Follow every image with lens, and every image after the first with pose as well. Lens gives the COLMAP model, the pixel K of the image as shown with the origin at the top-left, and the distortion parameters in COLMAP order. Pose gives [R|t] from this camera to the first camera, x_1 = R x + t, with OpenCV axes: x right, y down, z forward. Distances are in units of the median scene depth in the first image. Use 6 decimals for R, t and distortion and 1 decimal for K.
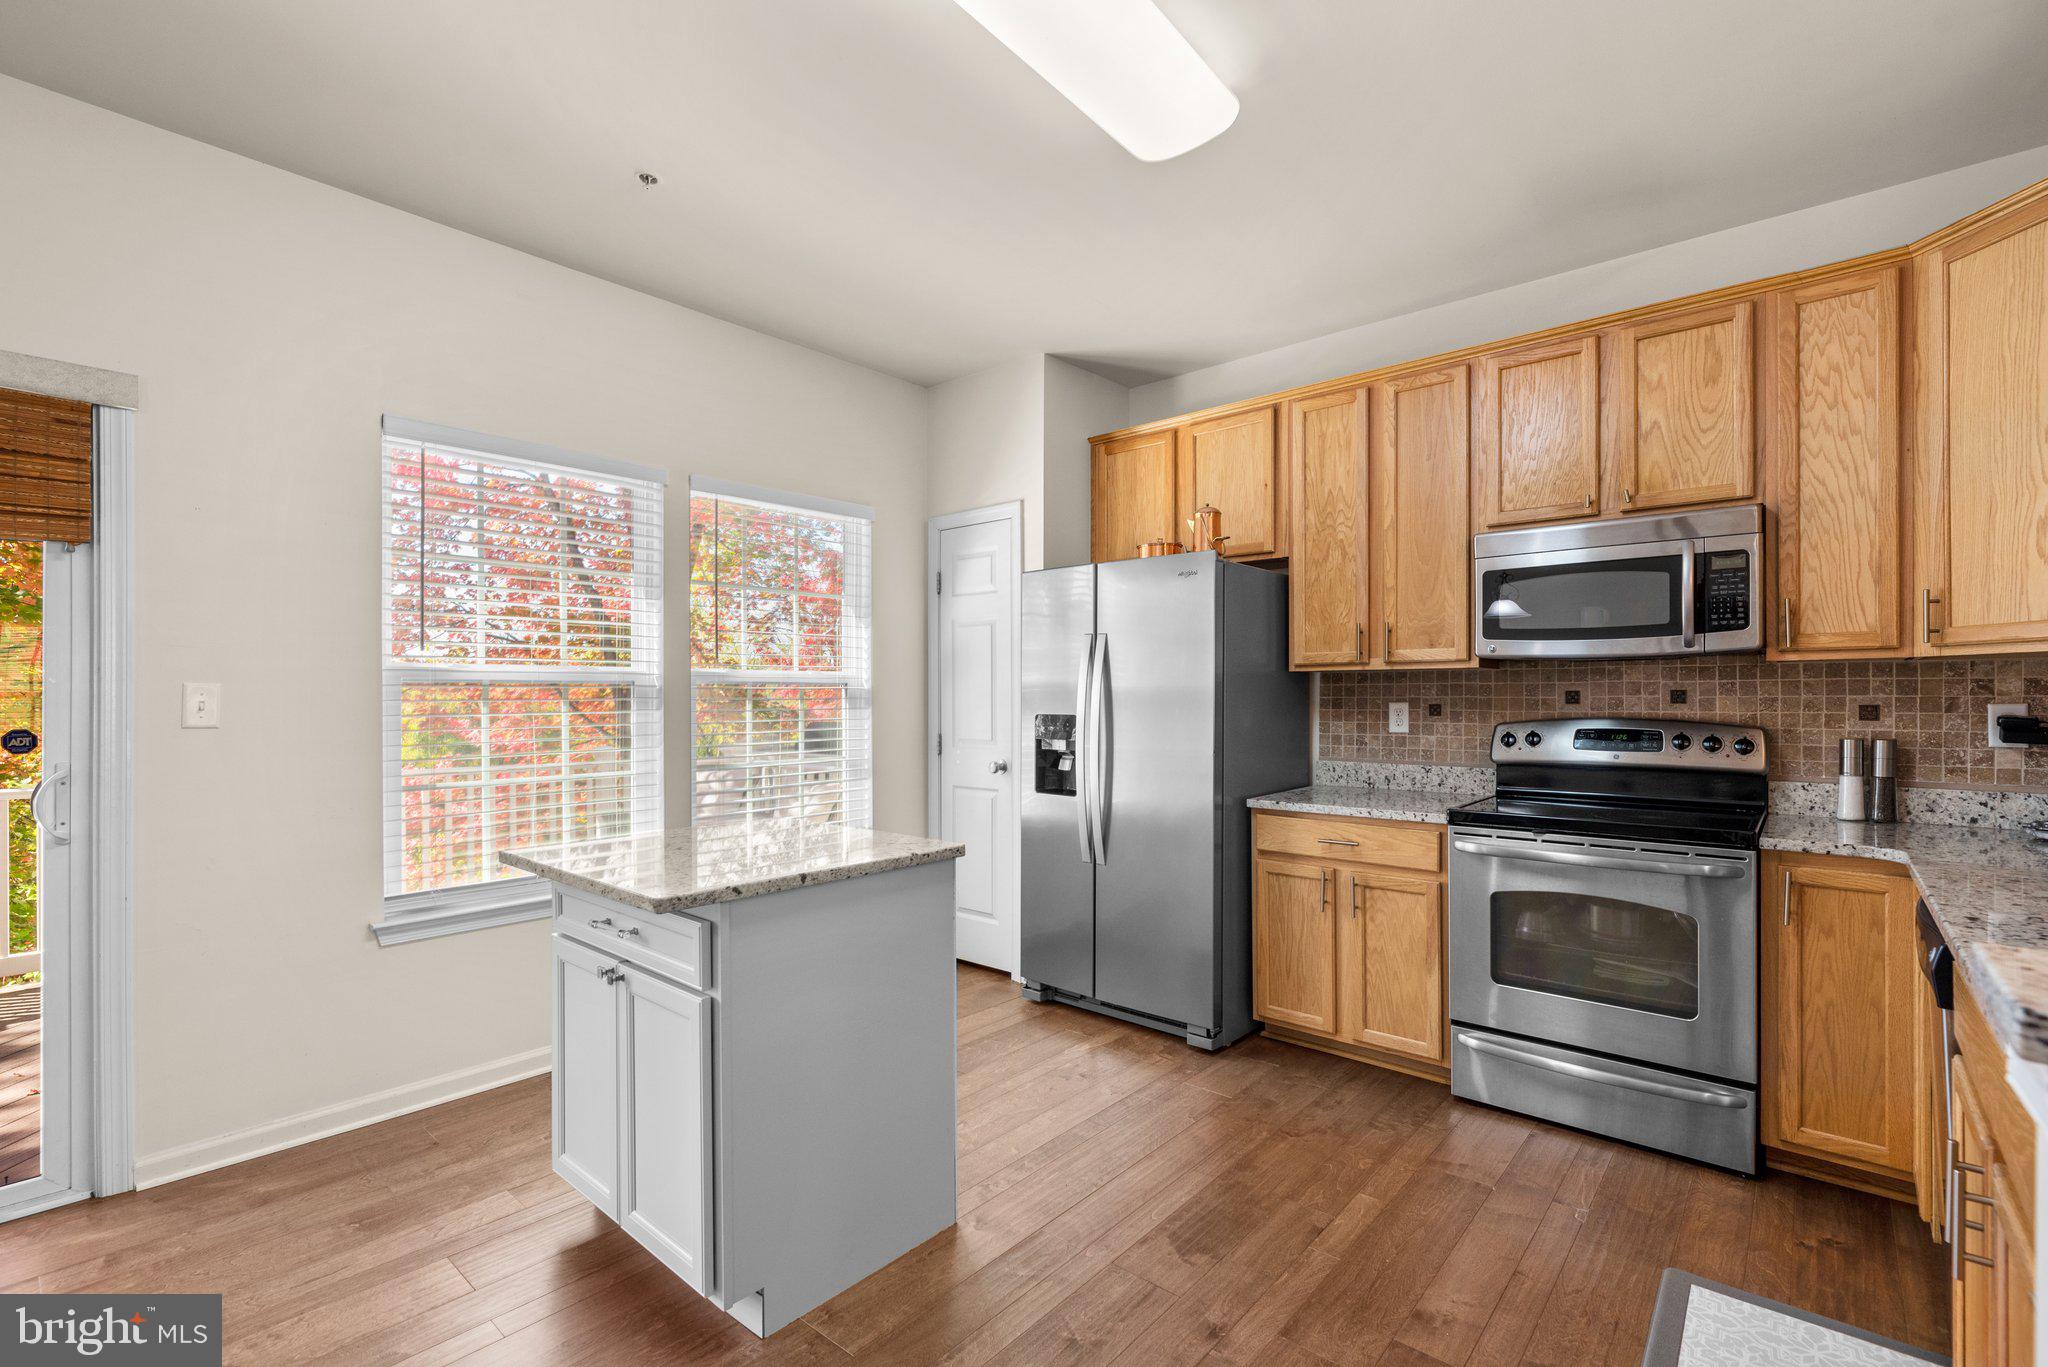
lens RADIAL K [[910.7, 0, 1026.9], [0, 910.7, 699.3], [0, 0, 1]] dist [-0.000610, -0.000461]
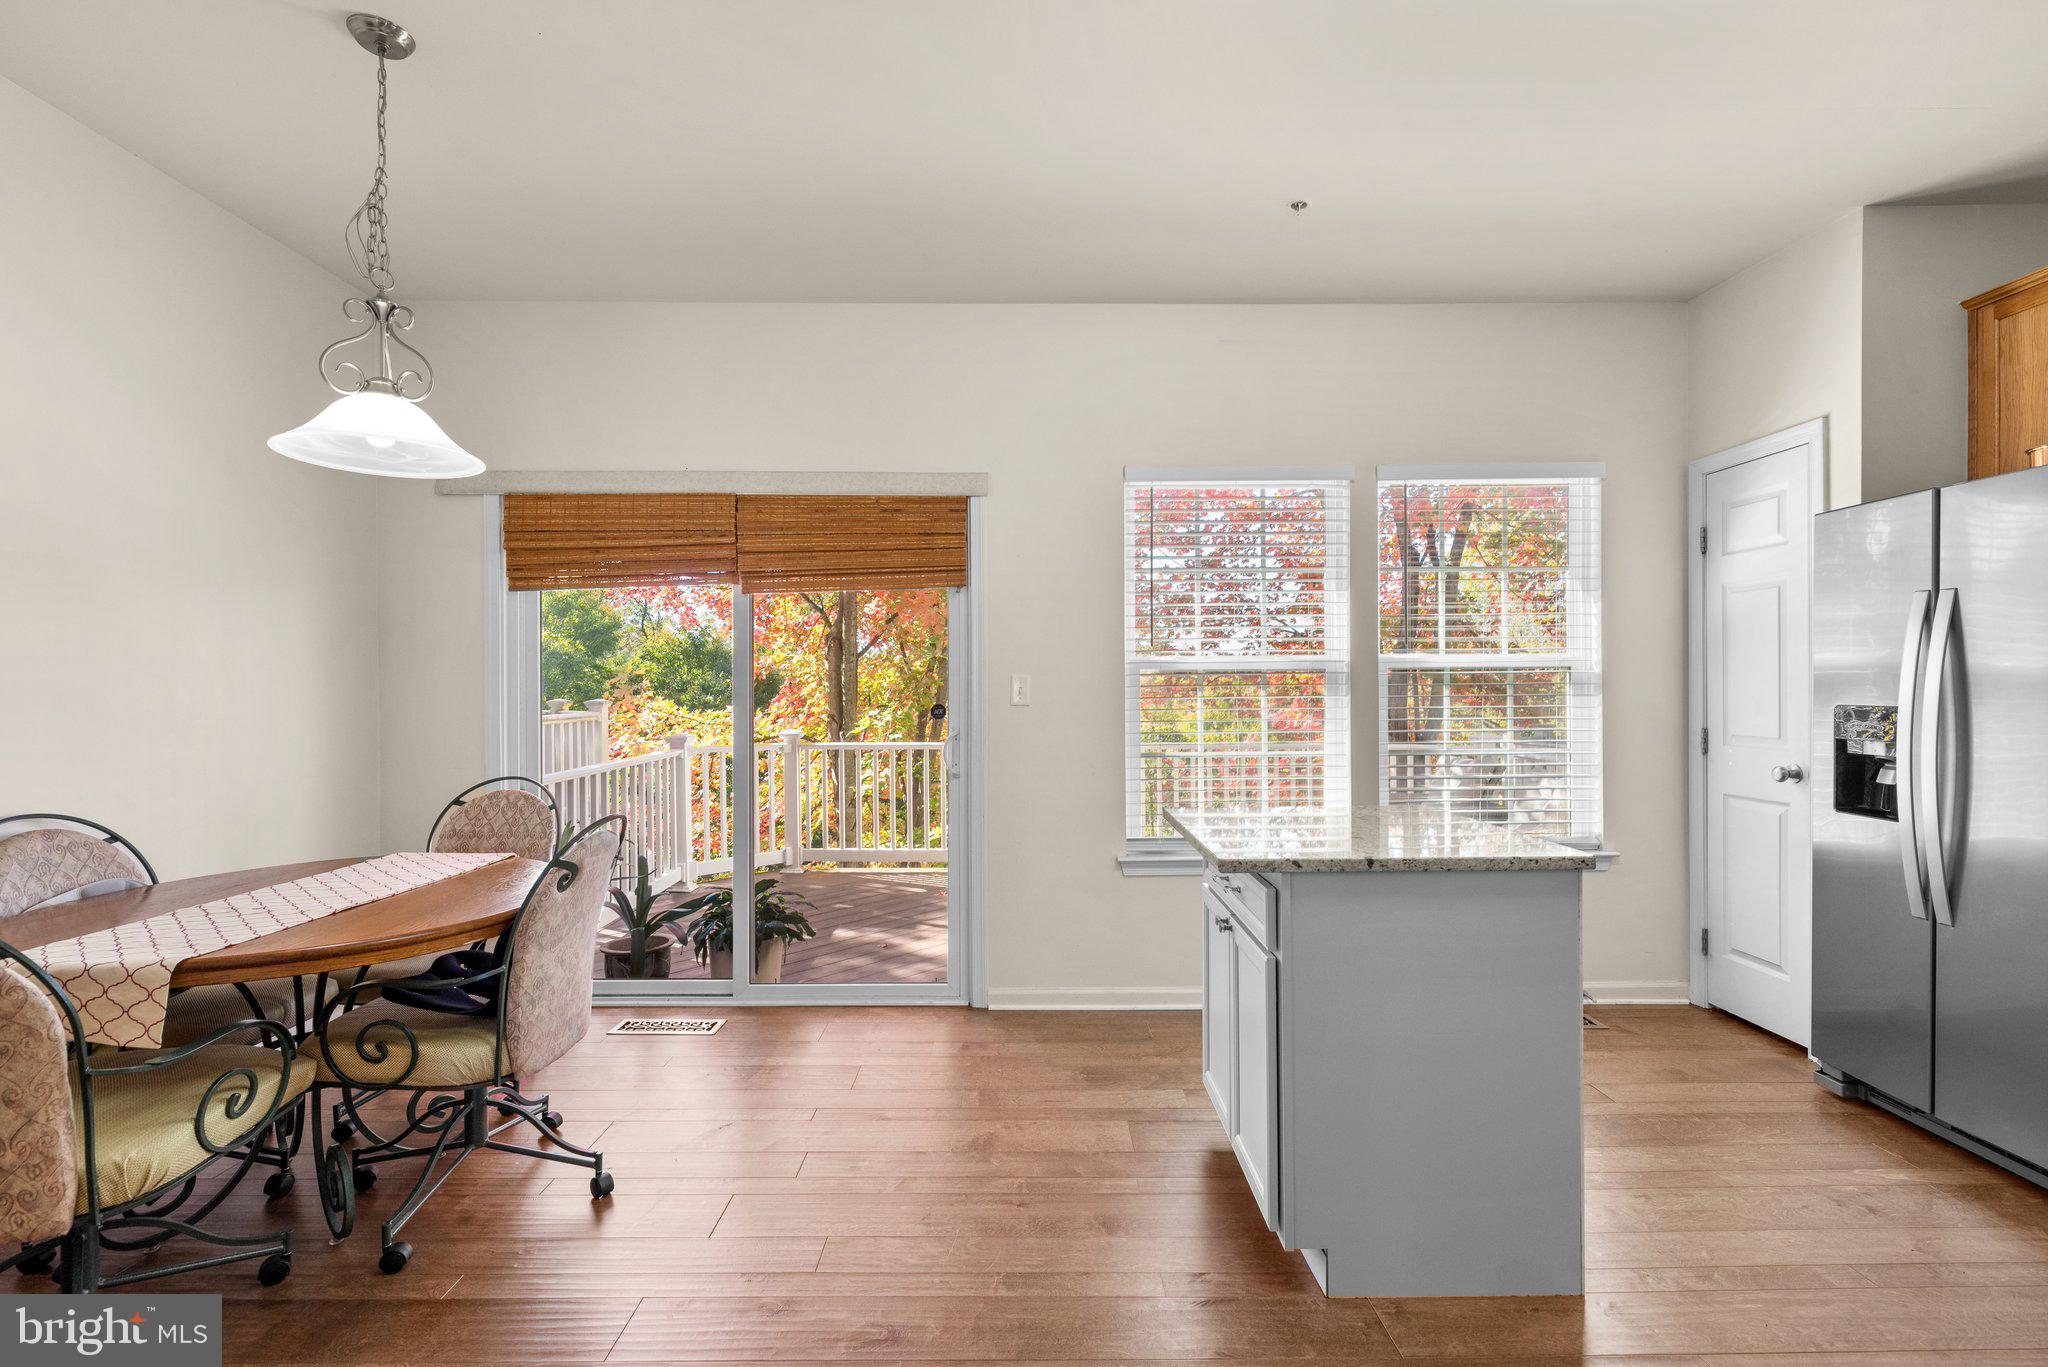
lens RADIAL K [[910.7, 0, 1028.2], [0, 910.7, 689.4], [0, 0, 1]] dist [-0.000610, -0.000461]
pose [[0.664995, 0.001216, -0.746846, 0.161736], [0.001513, 0.999994, 0.002976, 0.001376], [0.746846, -0.003109, 0.664990, 0.031537]]
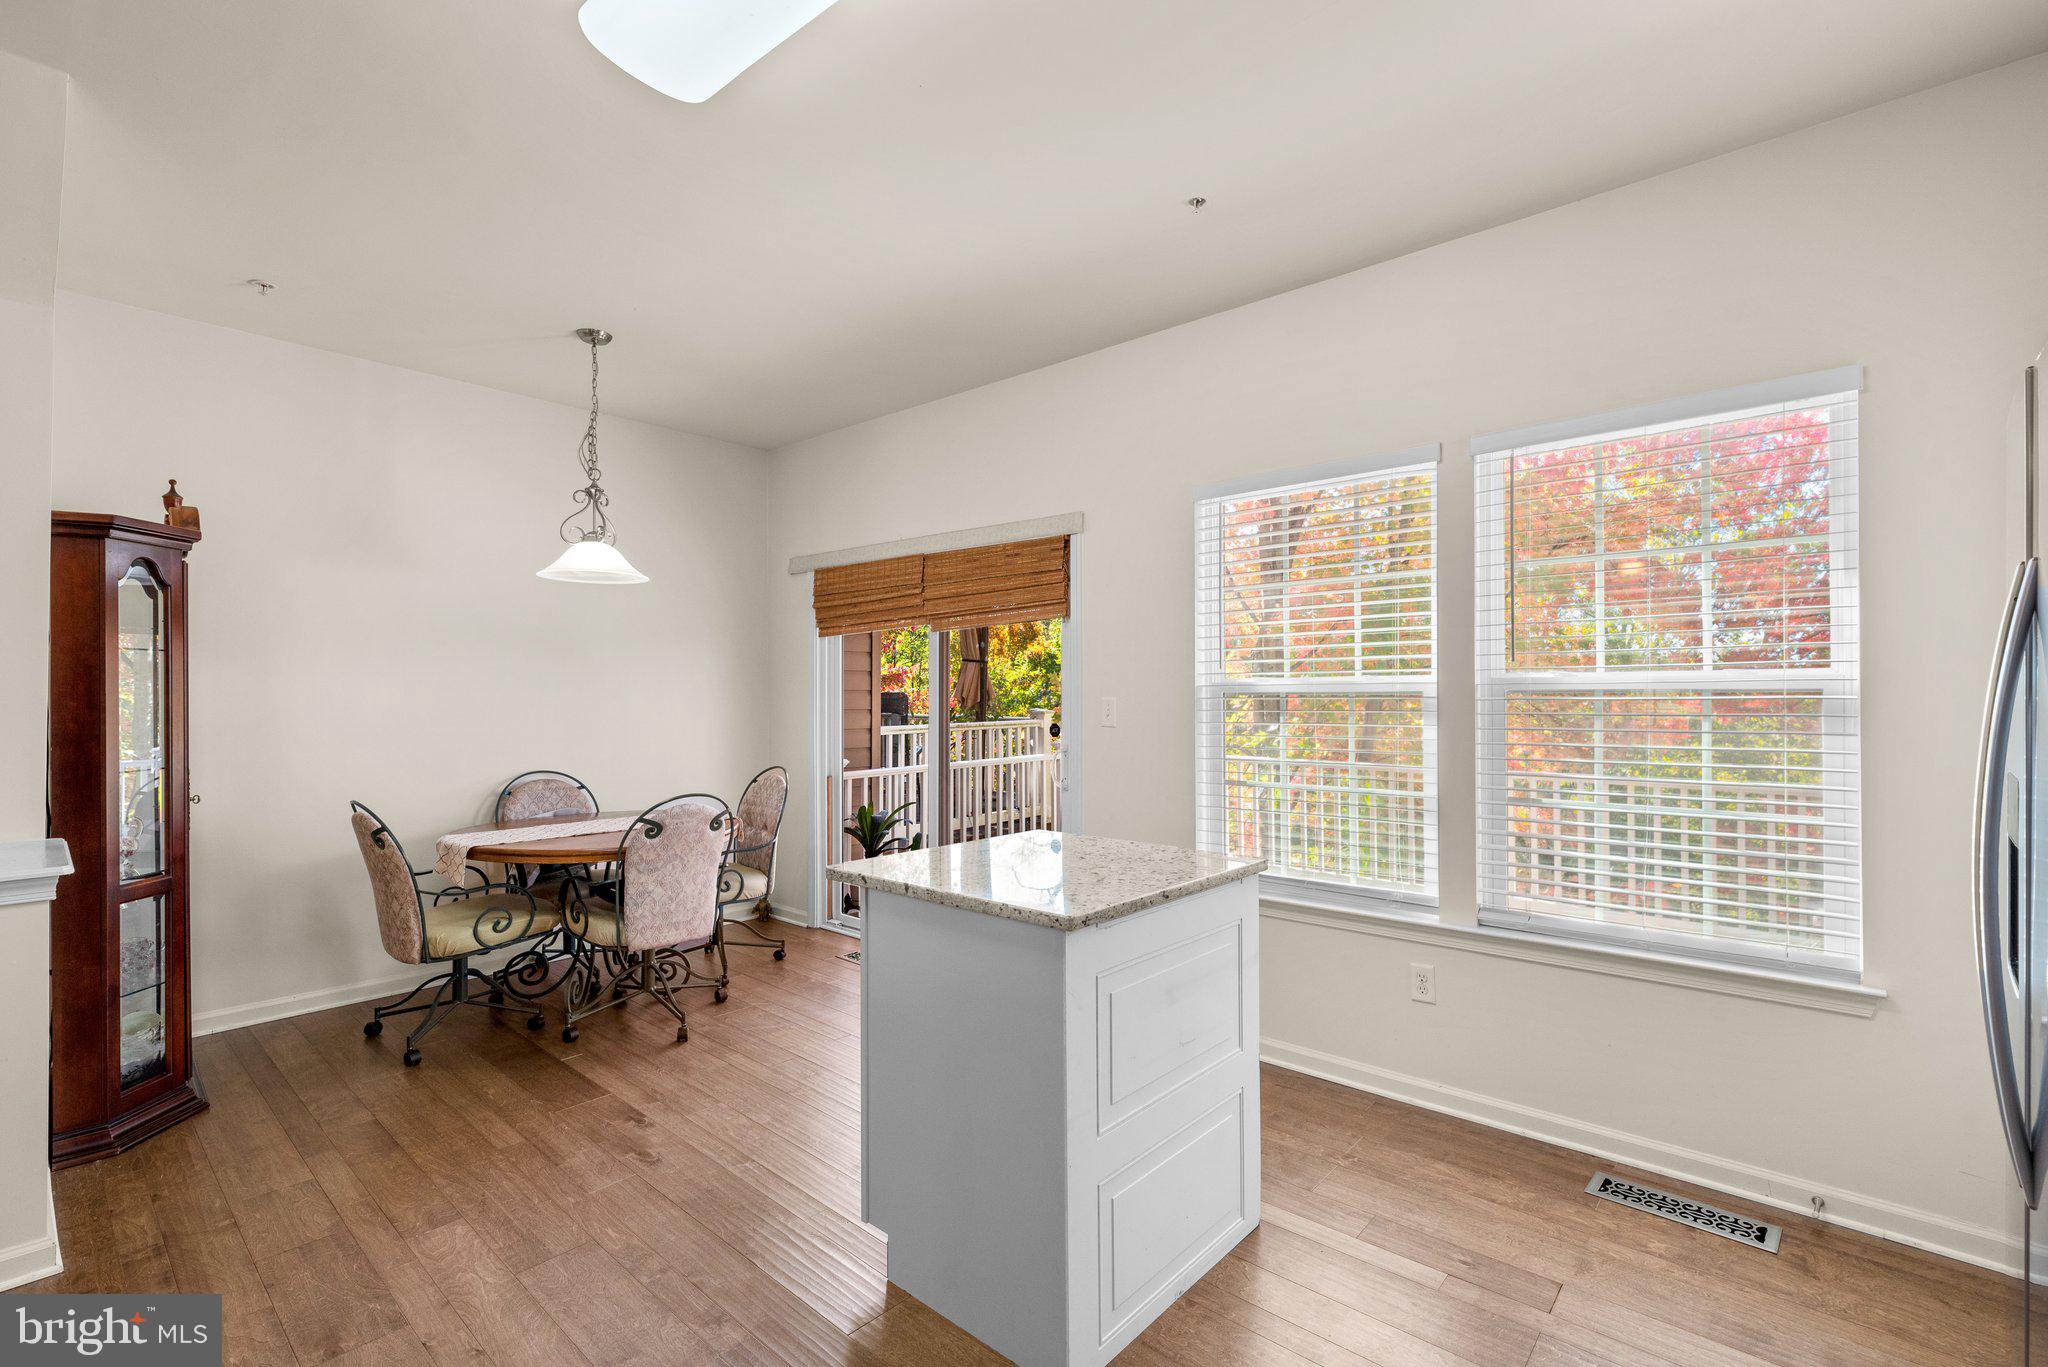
lens RADIAL K [[910.7, 0, 1030.2], [0, 910.7, 683.9], [0, 0, 1]] dist [-0.000610, -0.000461]
pose [[-0.004258, -0.007273, -0.999964, 0.533499], [-0.000263, 0.999974, -0.007271, -0.024630], [0.999991, 0.000232, -0.004260, 0.732599]]
